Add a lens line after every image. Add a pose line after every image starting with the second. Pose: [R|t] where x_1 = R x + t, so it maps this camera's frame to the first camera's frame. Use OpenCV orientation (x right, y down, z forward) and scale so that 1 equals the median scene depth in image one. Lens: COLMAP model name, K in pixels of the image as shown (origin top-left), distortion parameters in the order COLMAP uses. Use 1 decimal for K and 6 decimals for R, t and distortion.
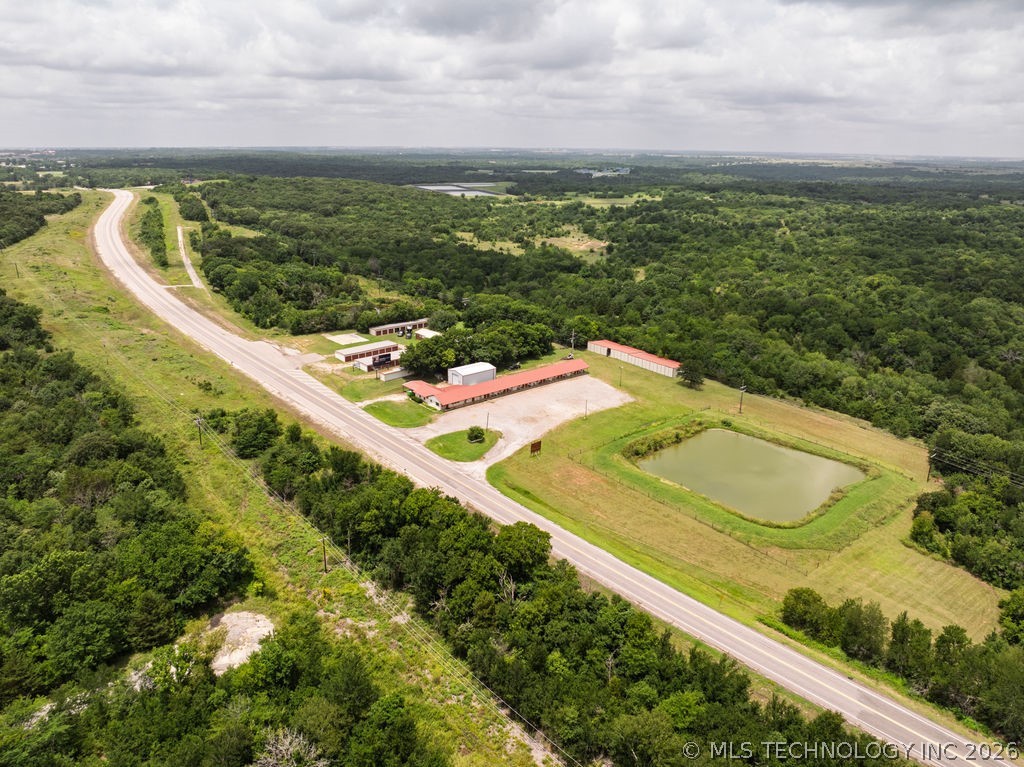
lens RADIAL K [[618.3, 0, 544.5], [0, 618.3, 384.0], [0, 0, 1]] dist [-0.003270, -0.000426]
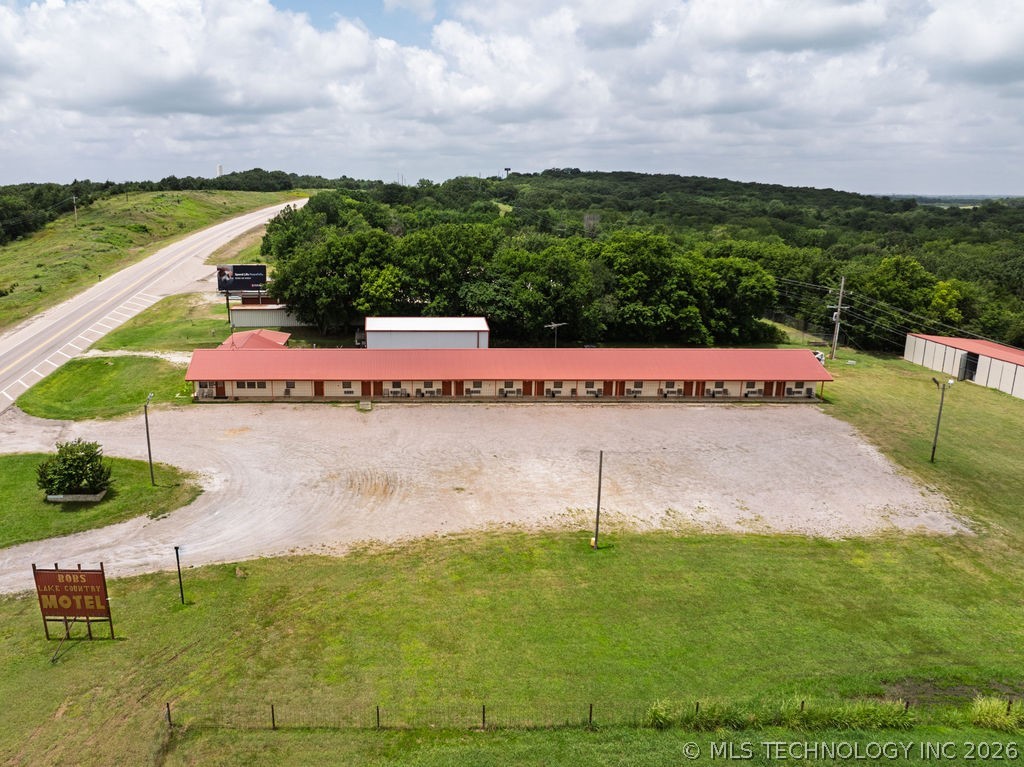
lens RADIAL K [[710.0, 0, 491.9], [0, 710.0, 381.0], [0, 0, 1]] dist [-0.027341, -0.004888]
pose [[0.768168, 0.120427, -0.628820, 0.170504], [-0.199618, 0.978243, -0.056508, 0.022376], [0.608334, 0.168932, 0.775495, 0.750596]]
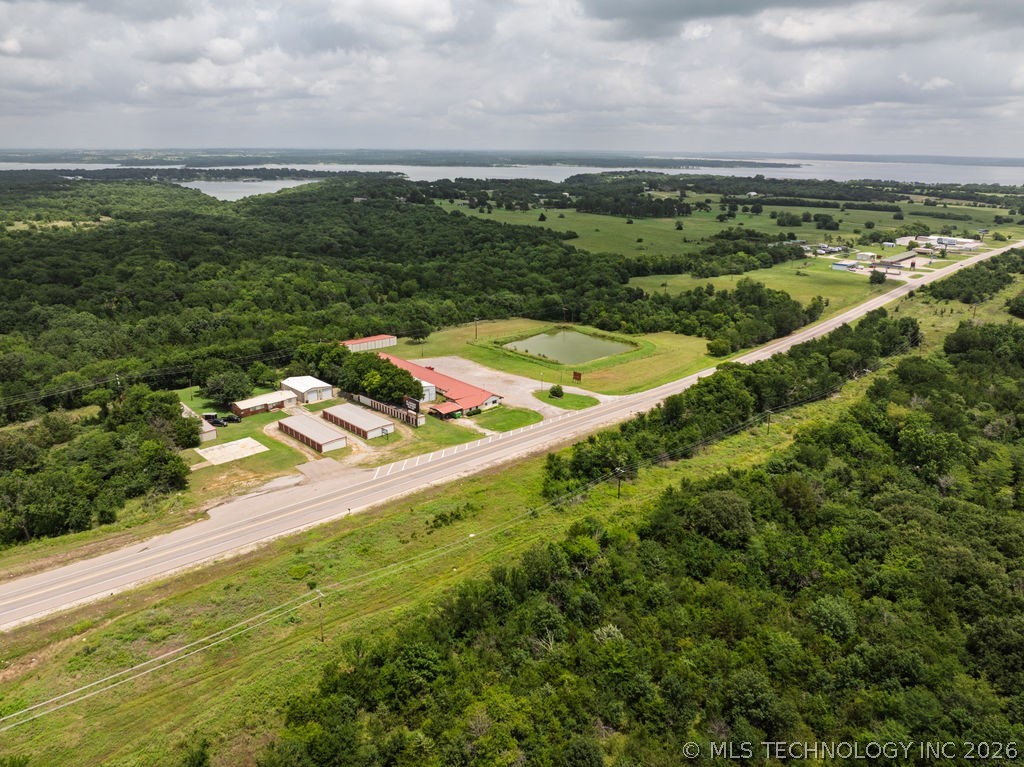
lens RADIAL K [[711.9, 0, 578.1], [0, 711.9, 384.8], [0, 0, 1]] dist [-0.022466, -0.002328]
pose [[-0.031969, -0.332802, 0.942455, -1.062894], [0.348055, 0.880210, 0.322628, -0.259268], [-0.936929, 0.338340, 0.087694, 0.735749]]
